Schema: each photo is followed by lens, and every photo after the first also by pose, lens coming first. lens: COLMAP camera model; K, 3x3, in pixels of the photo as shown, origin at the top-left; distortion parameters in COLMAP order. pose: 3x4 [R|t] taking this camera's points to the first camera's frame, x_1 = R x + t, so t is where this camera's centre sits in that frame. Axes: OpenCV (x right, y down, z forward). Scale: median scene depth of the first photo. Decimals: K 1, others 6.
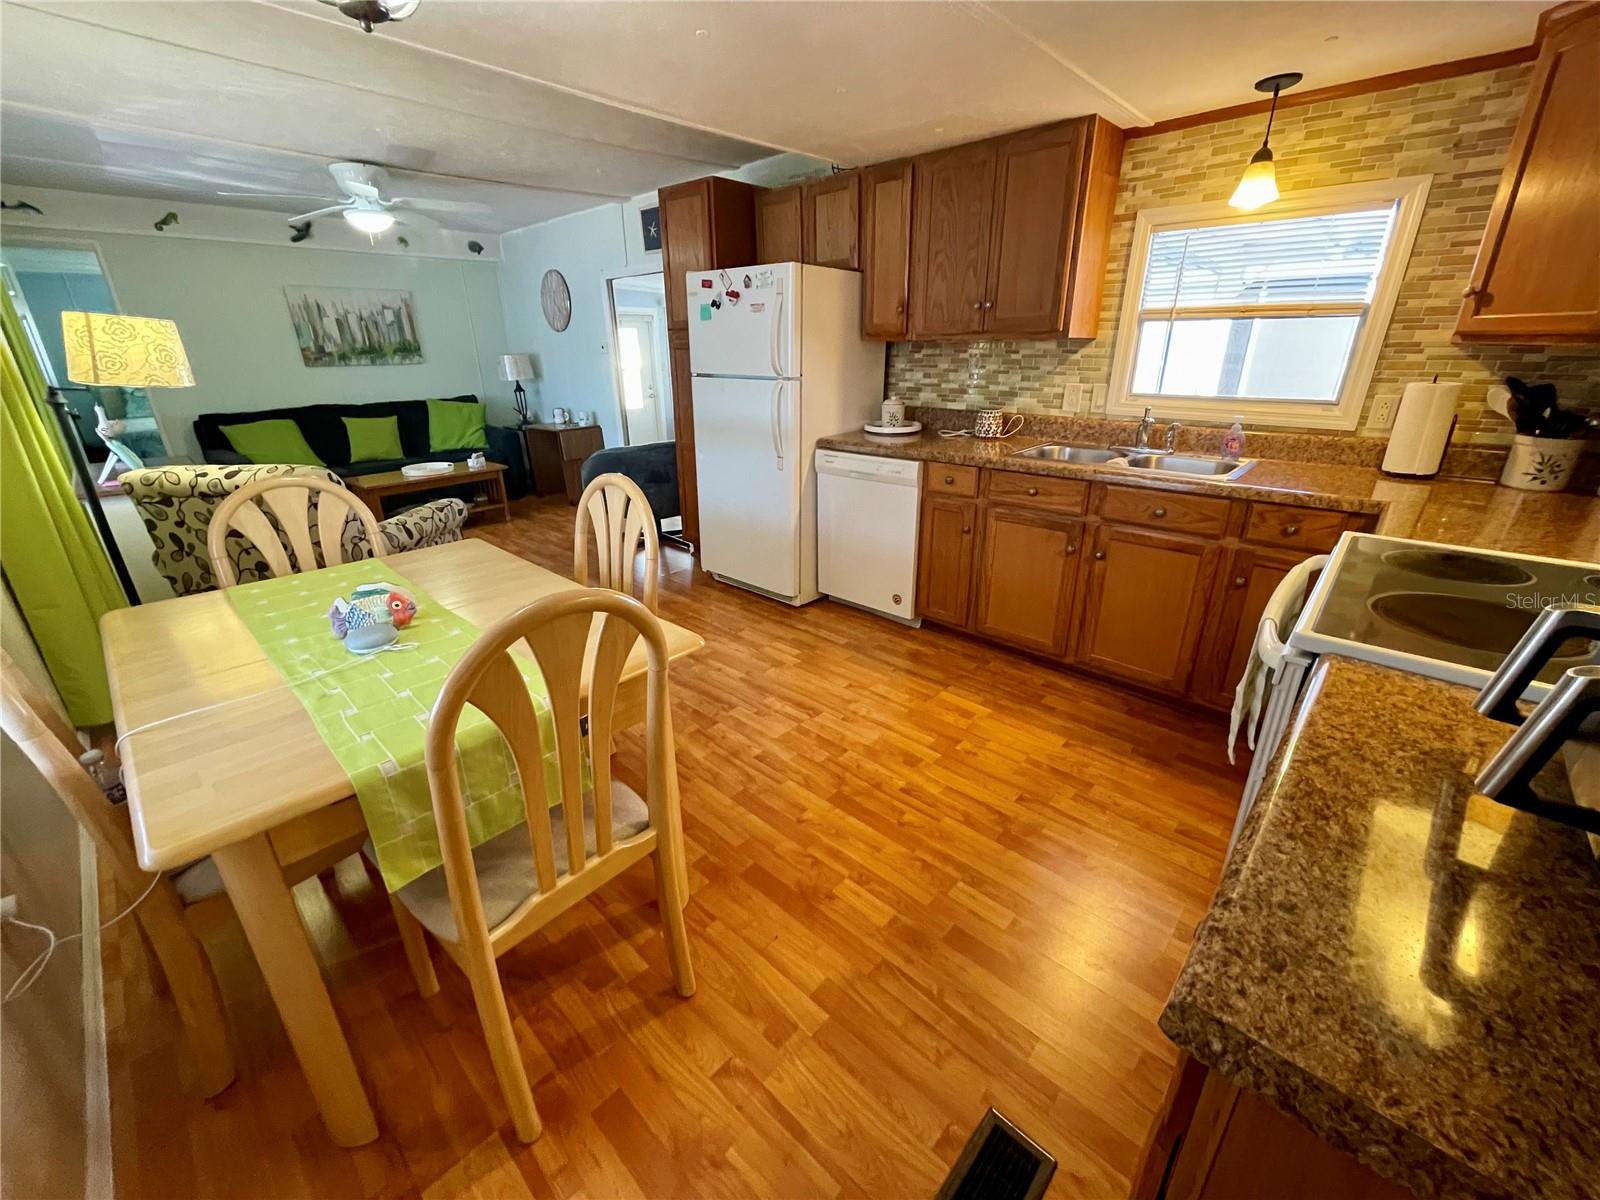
lens RADIAL K [[648.4, 0, 795.6], [0, 648.4, 595.3], [0, 0, 1]] dist [0.000129, 0.000992]
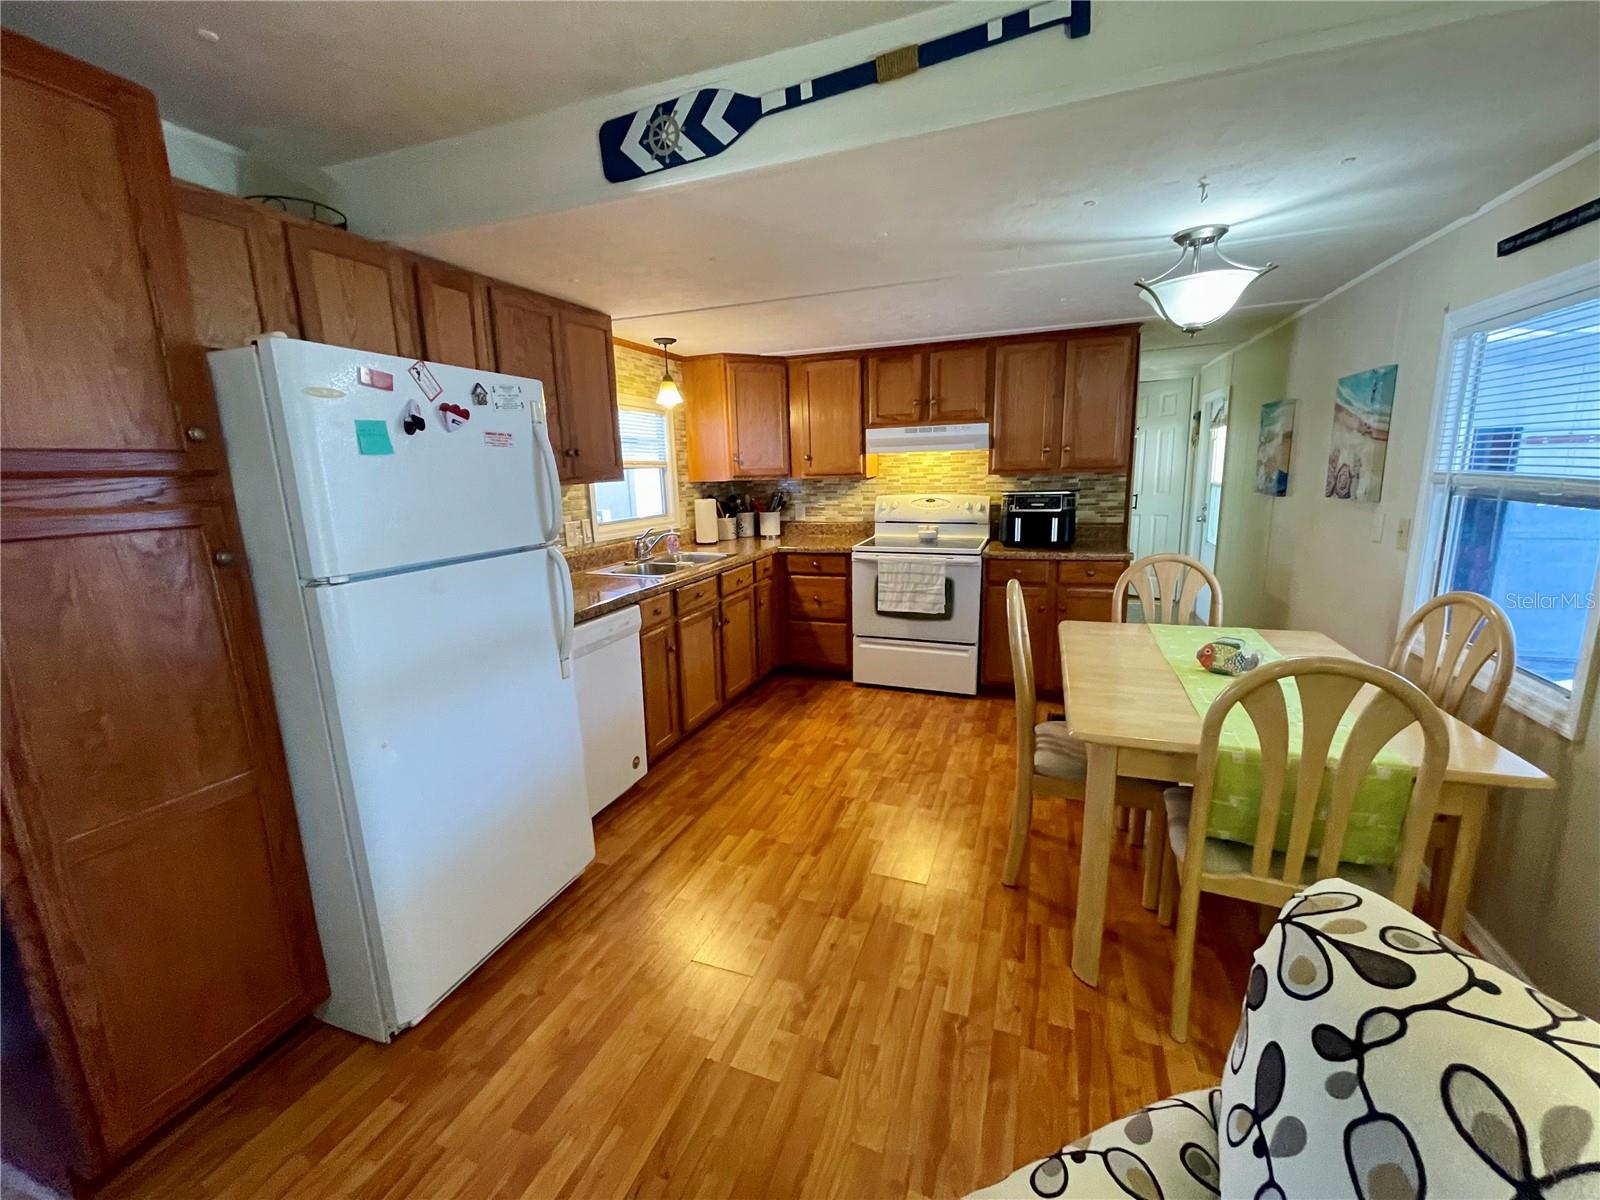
lens RADIAL K [[648.4, 0, 799.0], [0, 648.4, 598.0], [0, 0, 1]] dist [0.000129, 0.000992]
pose [[-0.384836, -0.163554, 0.908378, -0.878124], [0.366741, 0.876052, 0.313104, -0.487990], [-0.846996, 0.453633, -0.277155, 1.212400]]
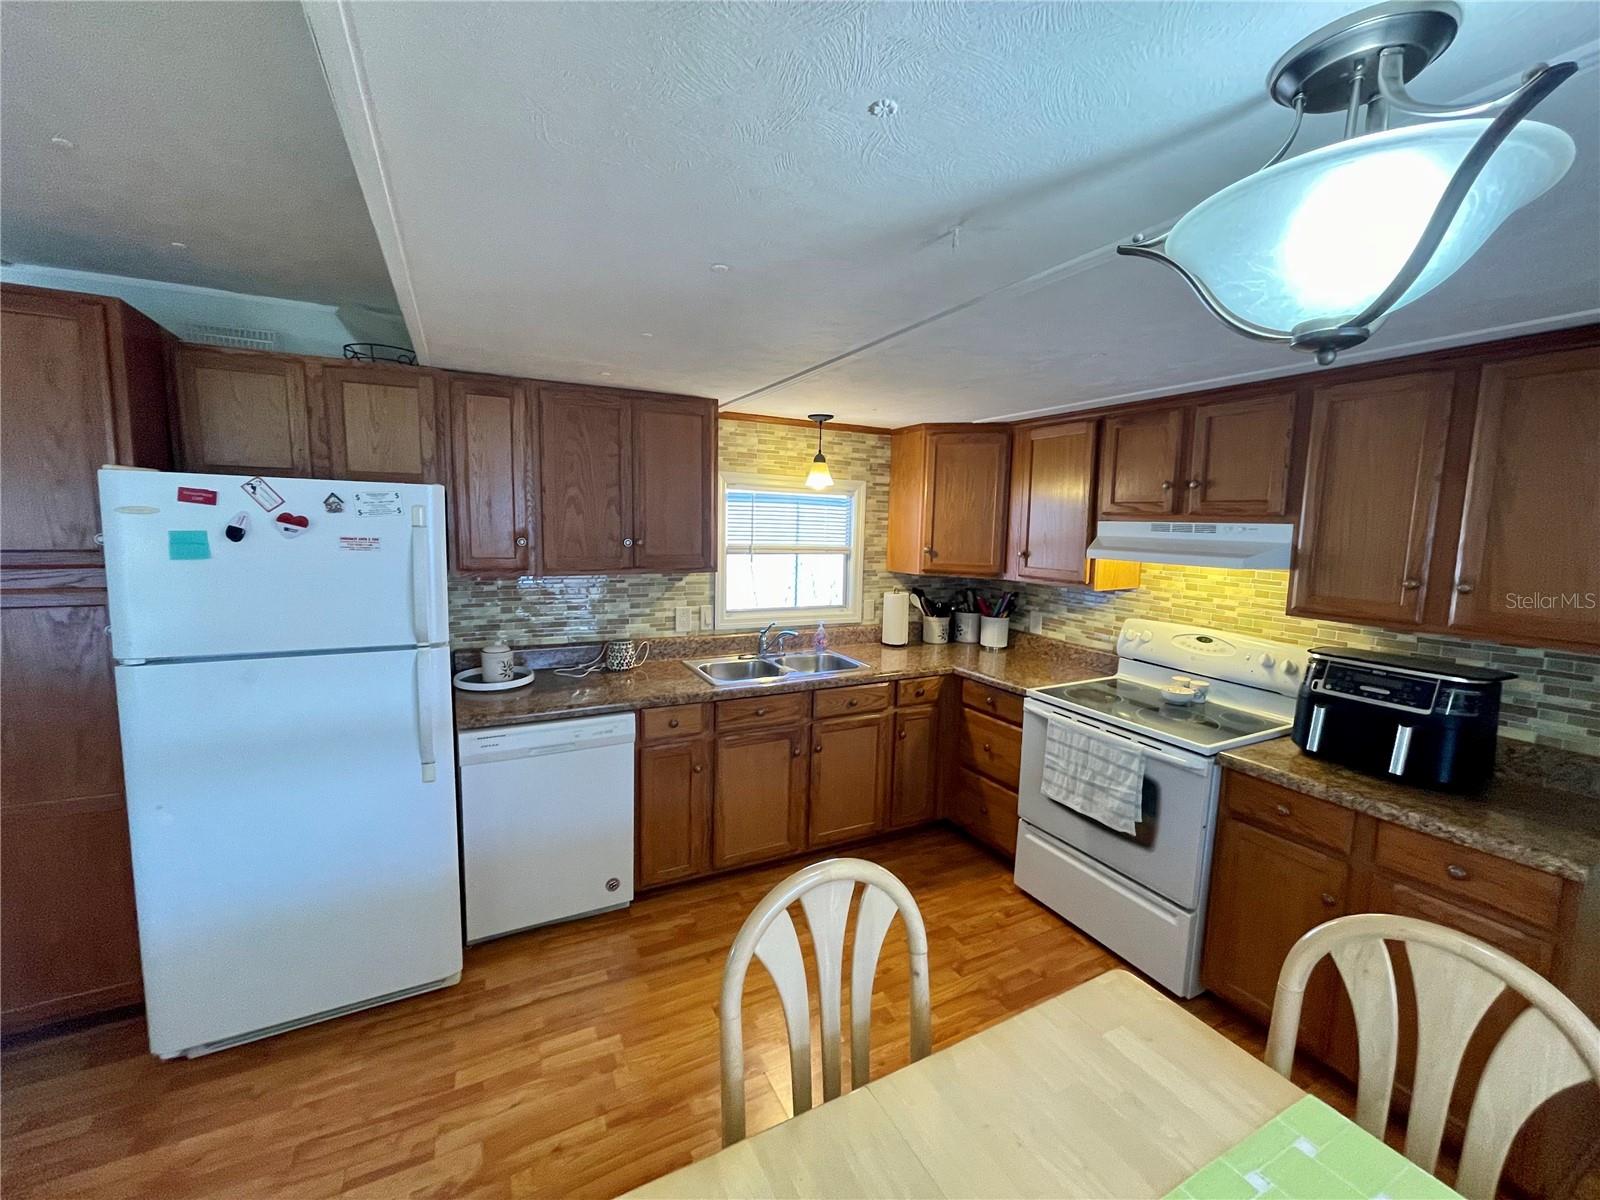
lens RADIAL K [[648.4, 0, 797.7], [0, 648.4, 597.5], [0, 0, 1]] dist [0.000129, 0.000992]
pose [[0.335065, -0.094072, 0.937487, -0.609349], [0.318831, 0.947624, -0.018863, -0.304592], [-0.886611, 0.305220, 0.347509, 0.526800]]
